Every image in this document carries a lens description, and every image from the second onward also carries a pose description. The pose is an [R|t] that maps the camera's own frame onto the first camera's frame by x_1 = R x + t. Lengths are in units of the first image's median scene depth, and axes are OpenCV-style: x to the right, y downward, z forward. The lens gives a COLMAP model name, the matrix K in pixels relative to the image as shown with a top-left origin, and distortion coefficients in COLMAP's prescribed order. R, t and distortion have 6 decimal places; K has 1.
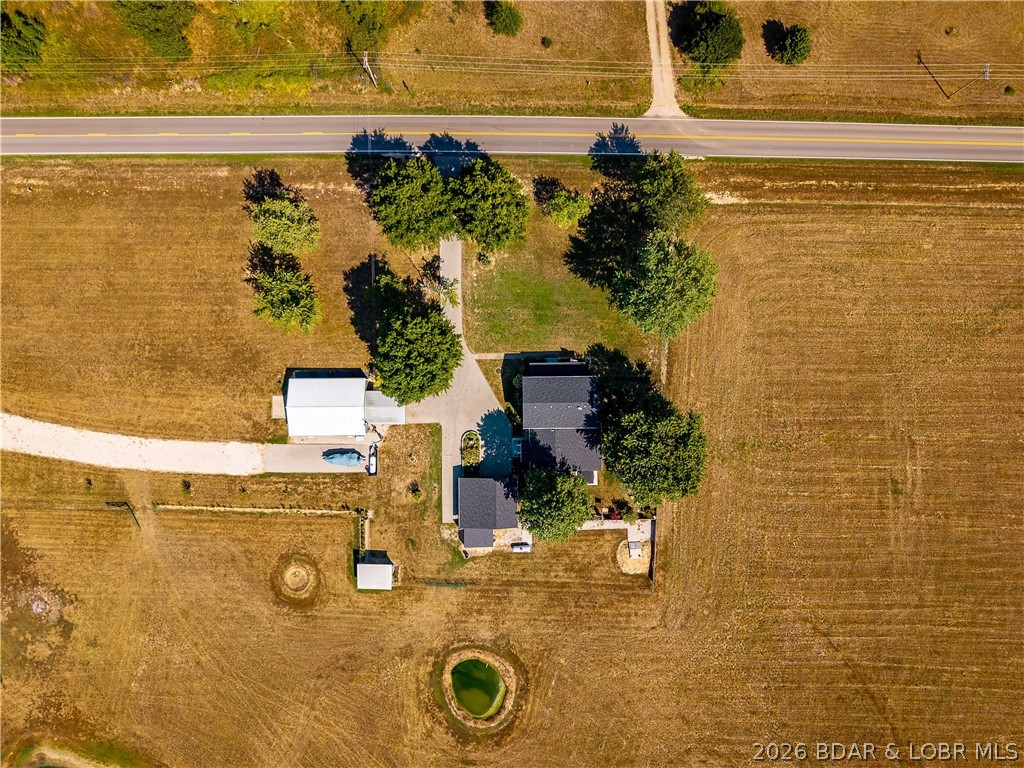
lens RADIAL K [[689.3, 0, 510.7], [0, 689.3, 383.4], [0, 0, 1]] dist [0.003198, 0.001527]
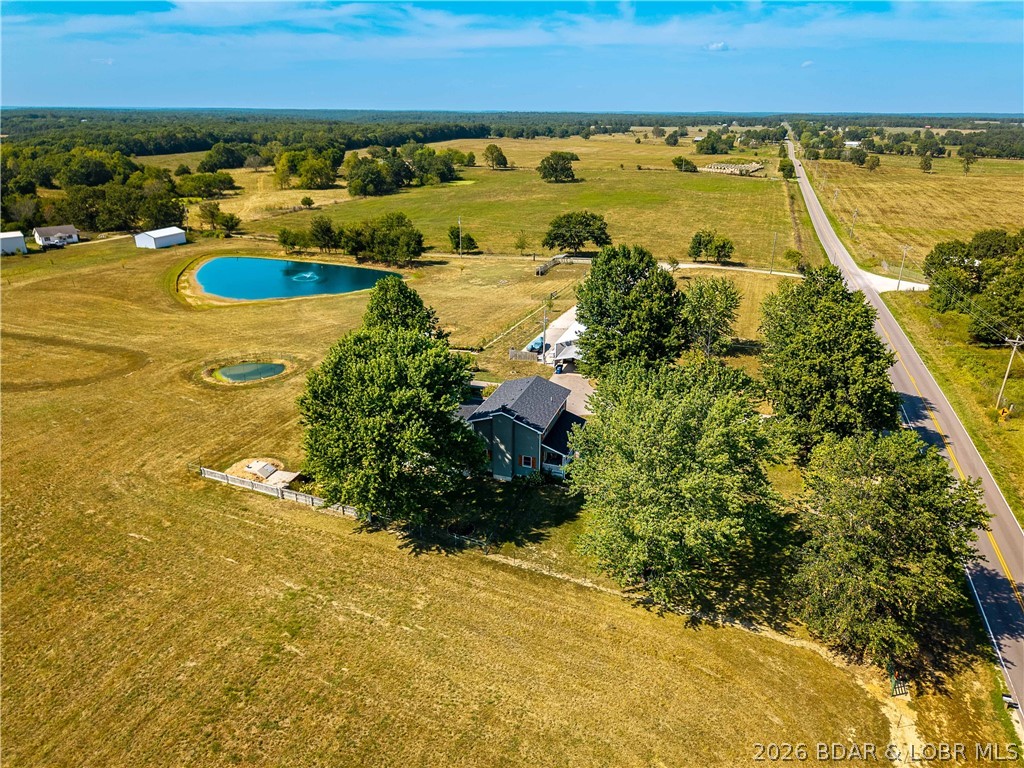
lens RADIAL K [[681.2, 0, 513.2], [0, 681.2, 387.8], [0, 0, 1]] dist [0.011076, -0.002728]
pose [[-0.334650, 0.345995, -0.876525, 0.625965], [-0.942331, -0.118195, 0.313118, -0.165250], [0.004737, 0.930762, 0.365596, 0.696446]]
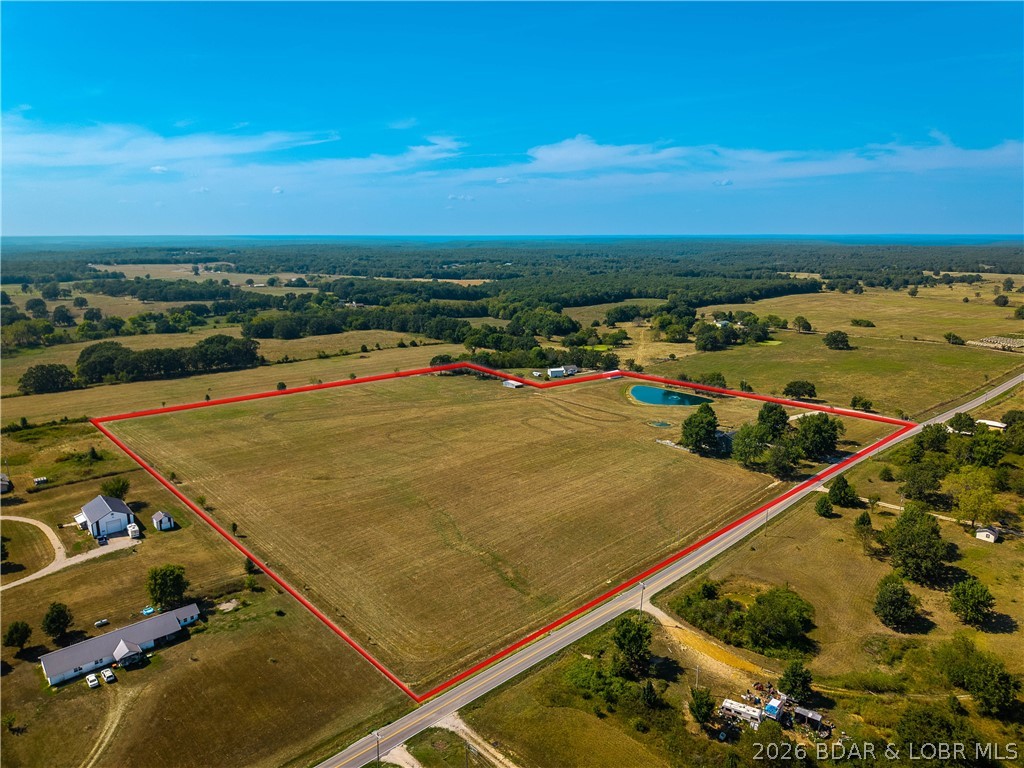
lens RADIAL K [[684.7, 0, 512.3], [0, 684.7, 388.3], [0, 0, 1]] dist [0.005975, 0.000792]
pose [[-0.736793, 0.141981, -0.661043, 2.480829], [-0.676093, -0.146197, 0.722167, -1.324185], [0.005892, 0.979014, 0.203709, 0.202072]]
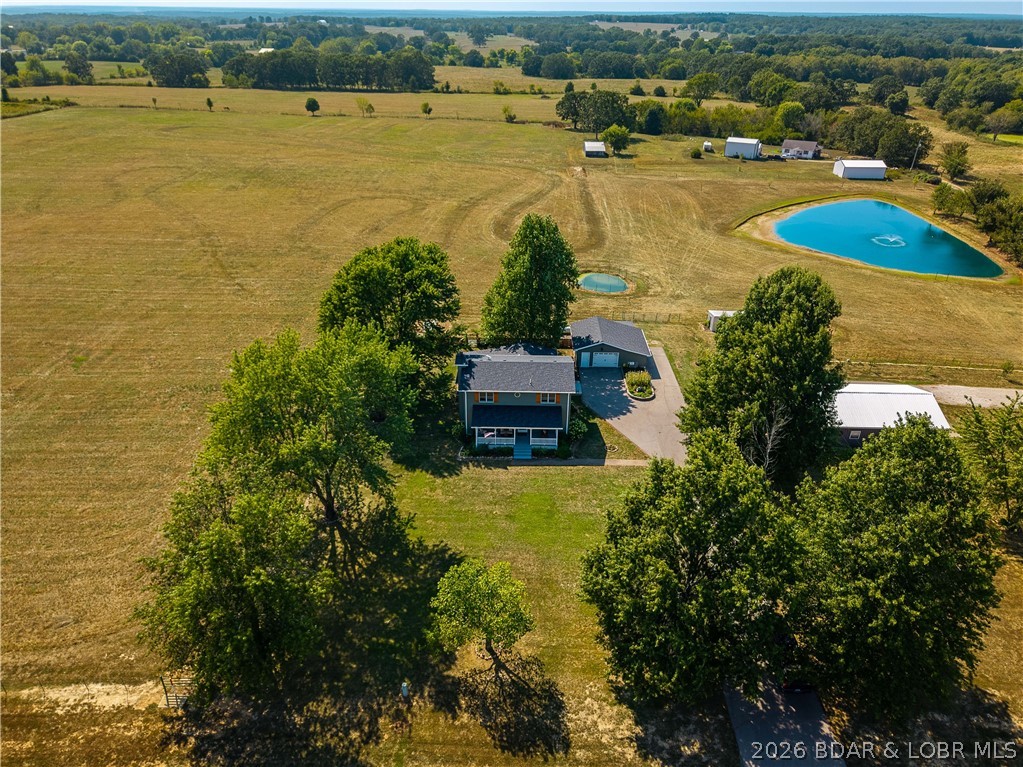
lens RADIAL K [[688.7, 0, 510.2], [0, 688.7, 382.9], [0, 0, 1]] dist [0.003198, 0.001527]
pose [[-0.999365, -0.029906, 0.019347, 0.062157], [0.031004, -0.463021, 0.885805, -0.533848], [-0.017533, 0.885843, 0.463654, 0.663807]]
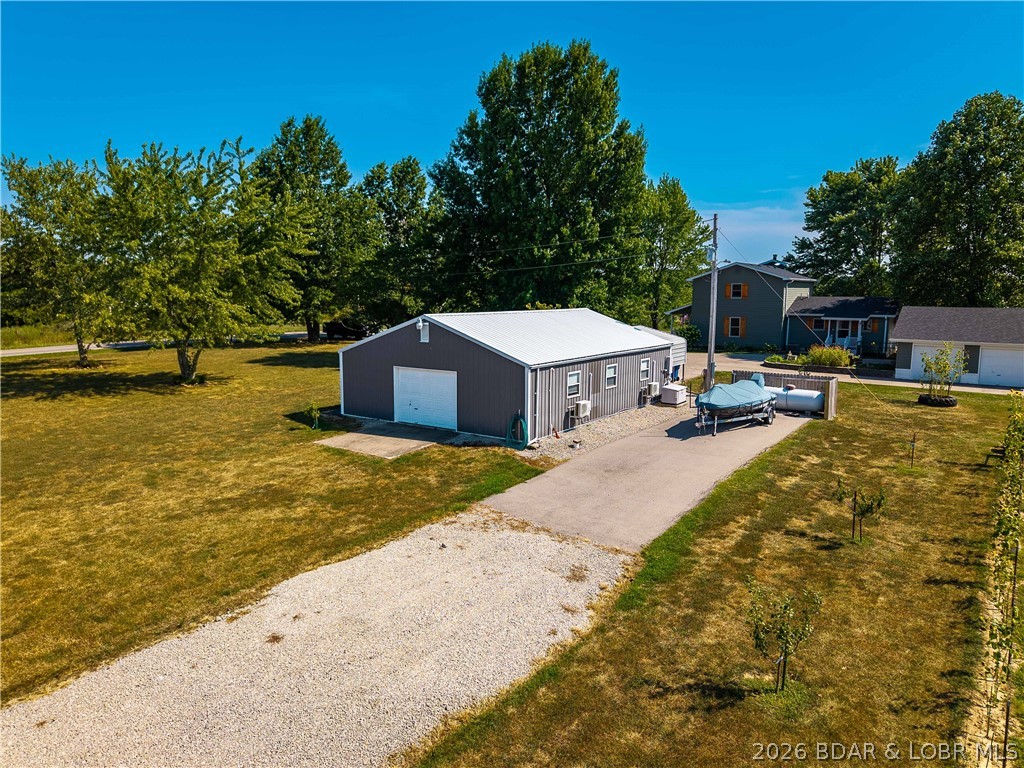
lens RADIAL K [[689.3, 0, 510.7], [0, 689.3, 383.4], [0, 0, 1]] dist [0.003198, 0.001527]
pose [[0.583267, -0.110258, 0.804762, -0.471586], [0.812141, 0.097515, -0.575255, 0.180698], [-0.015050, 0.989108, 0.146423, 0.948133]]
